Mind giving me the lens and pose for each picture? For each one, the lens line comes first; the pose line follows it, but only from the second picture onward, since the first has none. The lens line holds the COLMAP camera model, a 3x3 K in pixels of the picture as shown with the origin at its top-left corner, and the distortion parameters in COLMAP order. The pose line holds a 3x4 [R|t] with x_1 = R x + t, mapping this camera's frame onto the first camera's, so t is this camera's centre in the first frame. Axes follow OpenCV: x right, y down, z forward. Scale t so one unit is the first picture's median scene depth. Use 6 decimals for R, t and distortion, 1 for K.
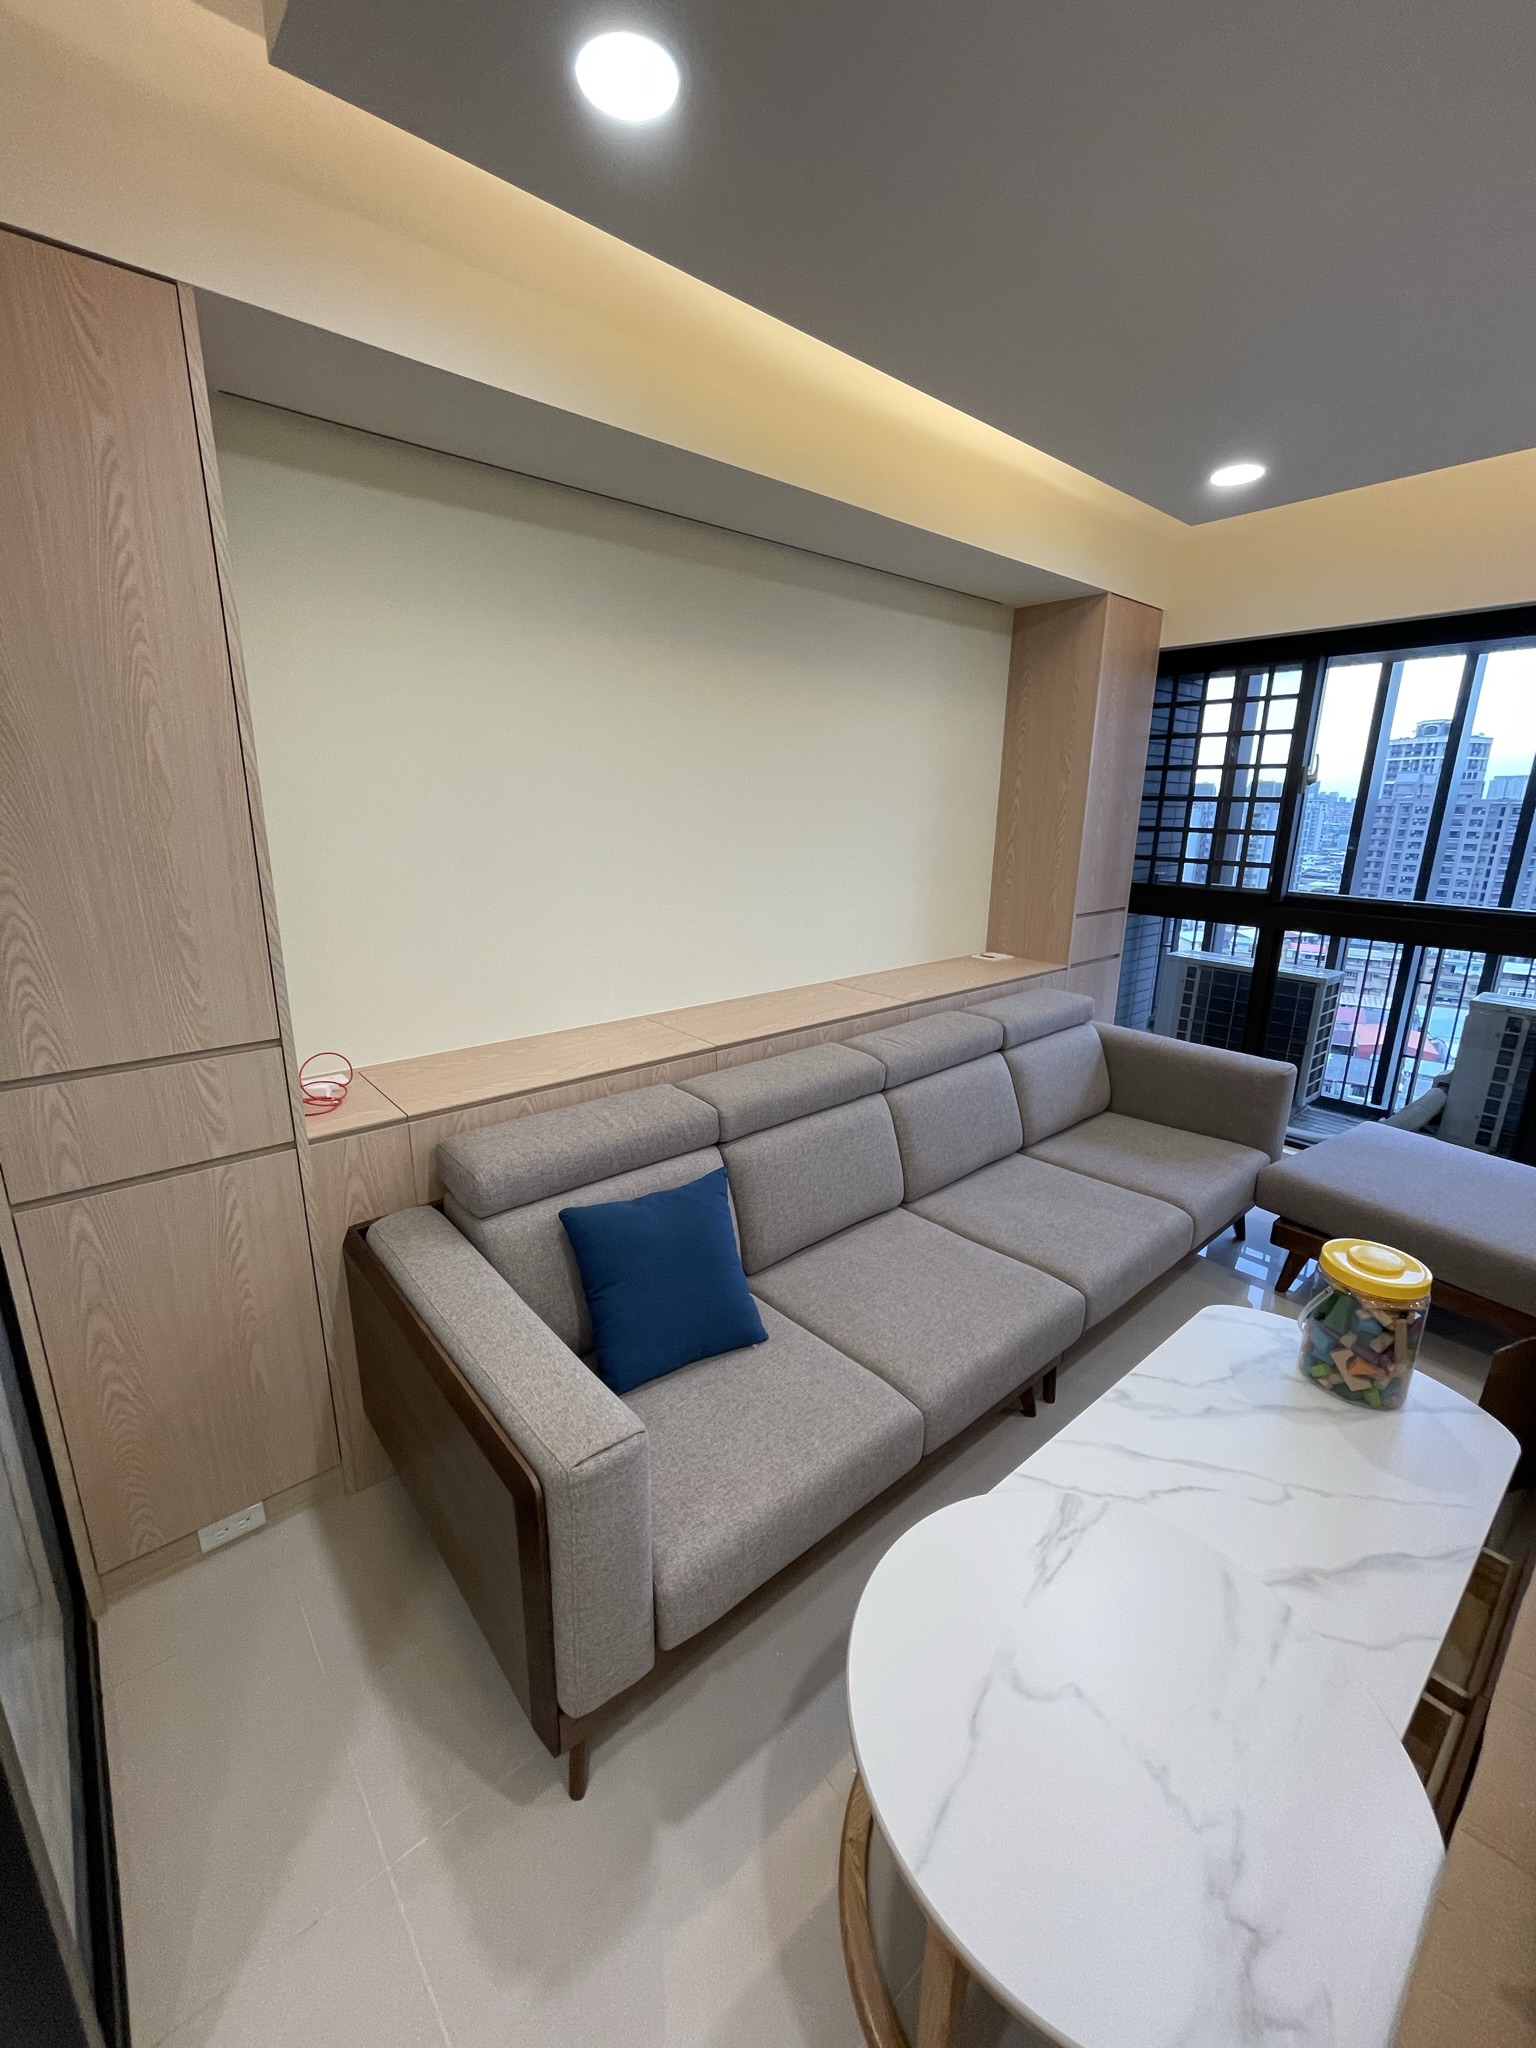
lens RADIAL K [[830.9, 0, 762.2], [0, 830.9, 1012.8], [0, 0, 1]] dist [0.006650, 0.000530]
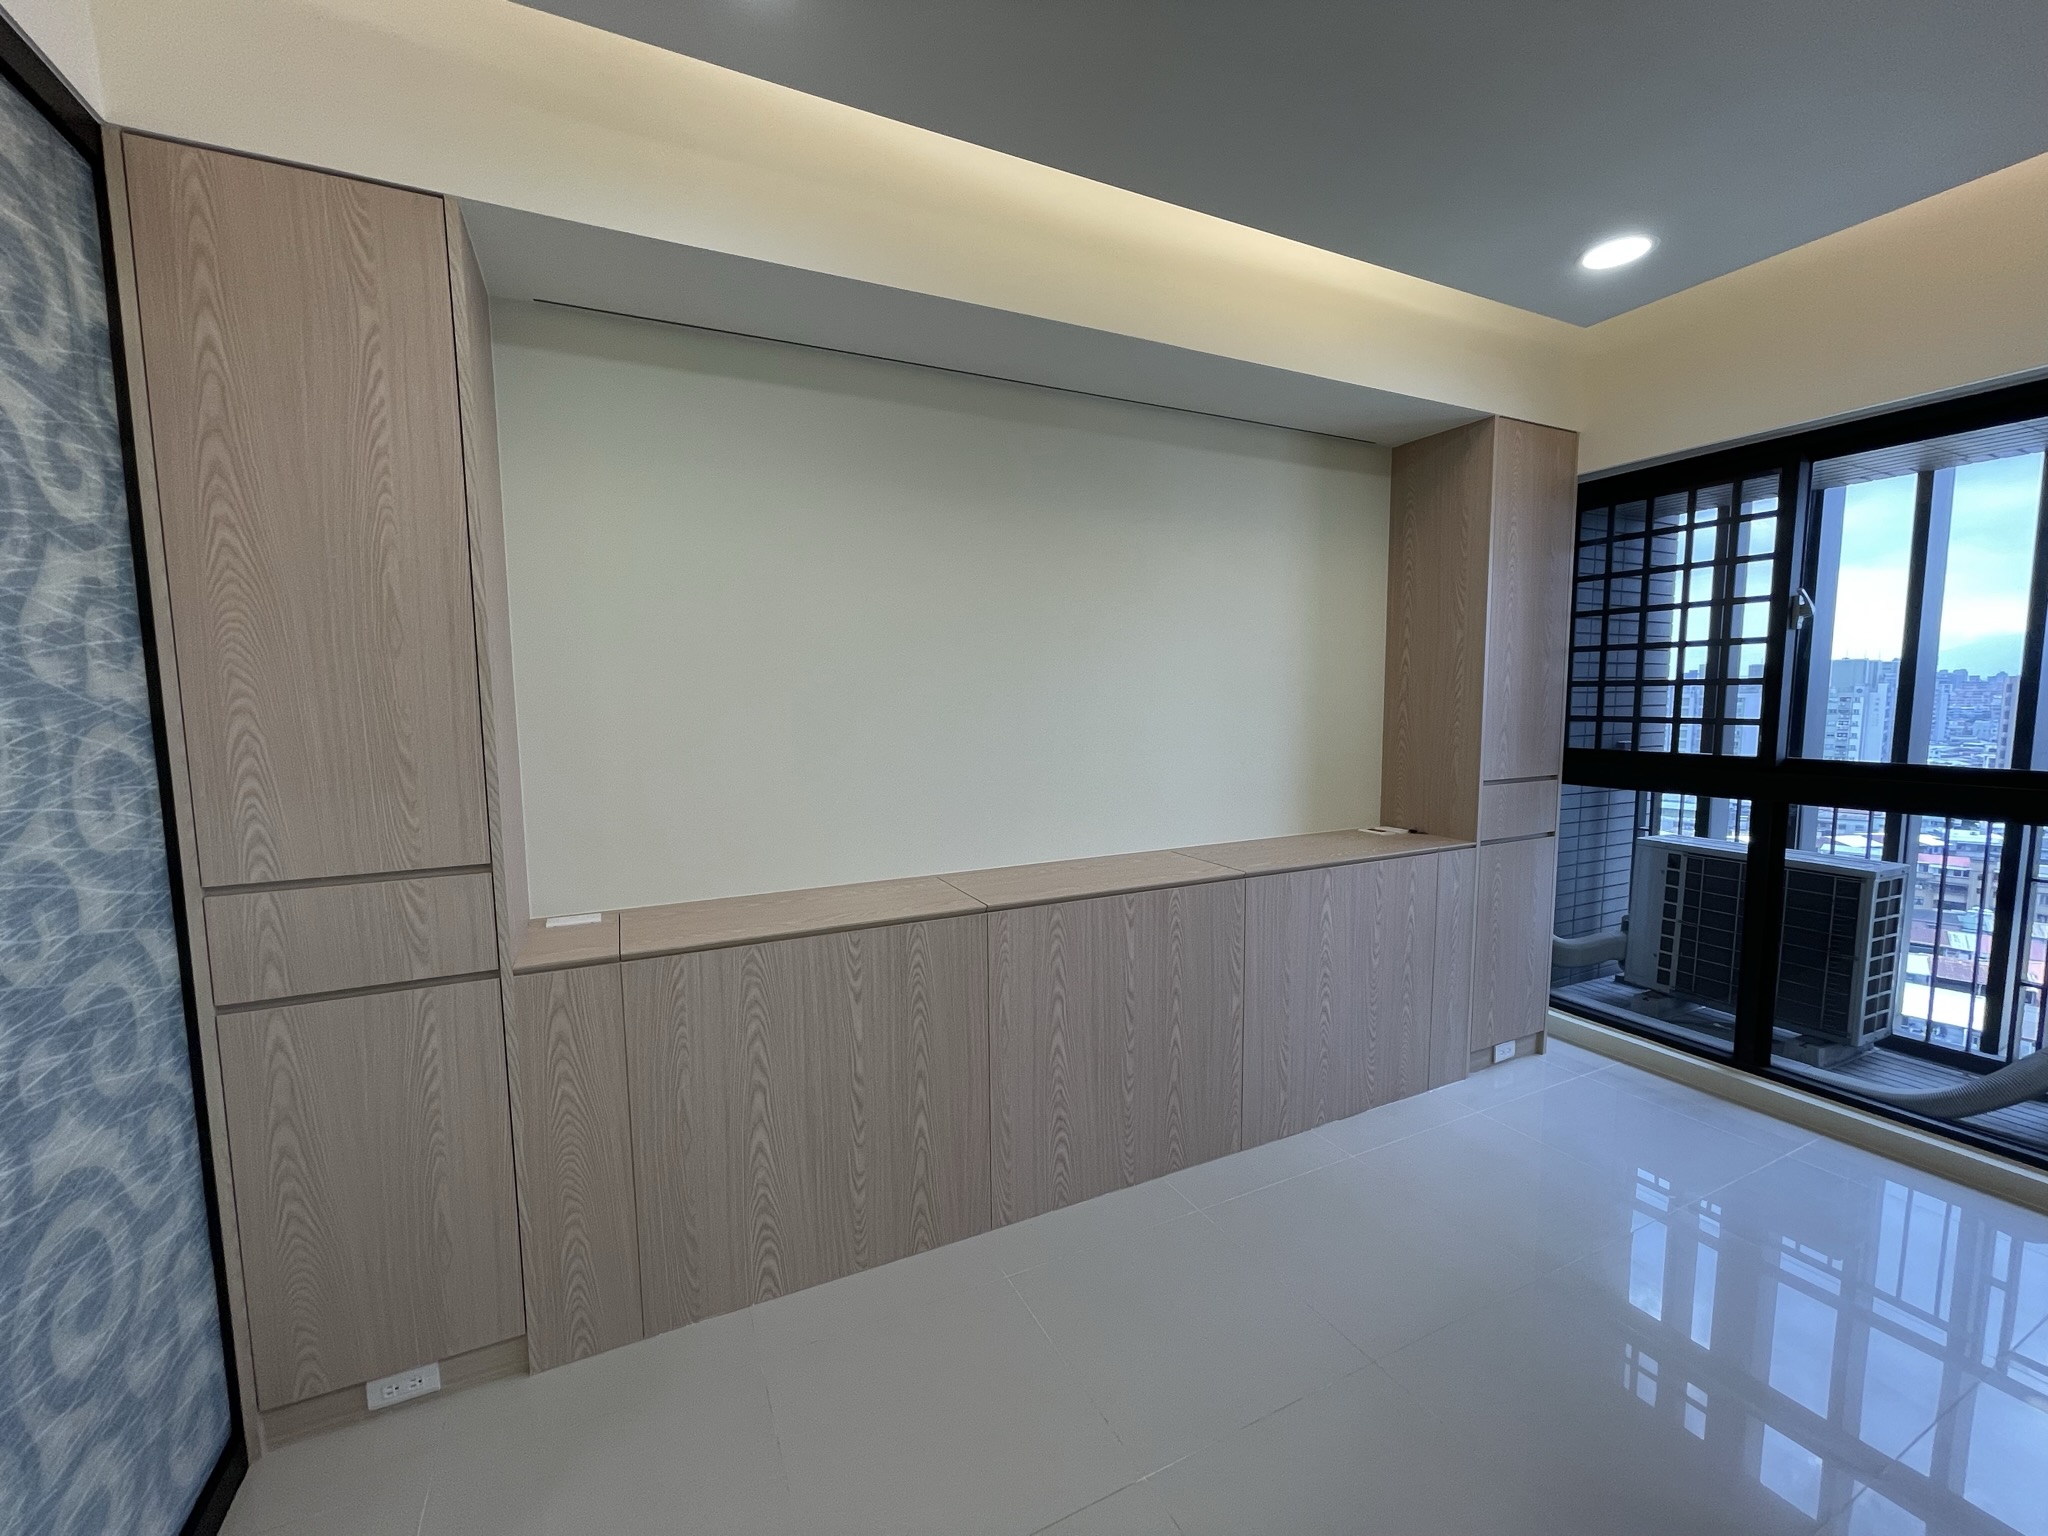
lens RADIAL K [[830.9, 0, 1021.2], [0, 830.9, 781.0], [0, 0, 1]] dist [0.006650, 0.000530]
pose [[0.966127, 0.001779, -0.258060, 0.186757], [-0.041954, 0.987756, -0.150260, 0.034419], [0.254633, 0.155997, 0.954373, 0.109903]]
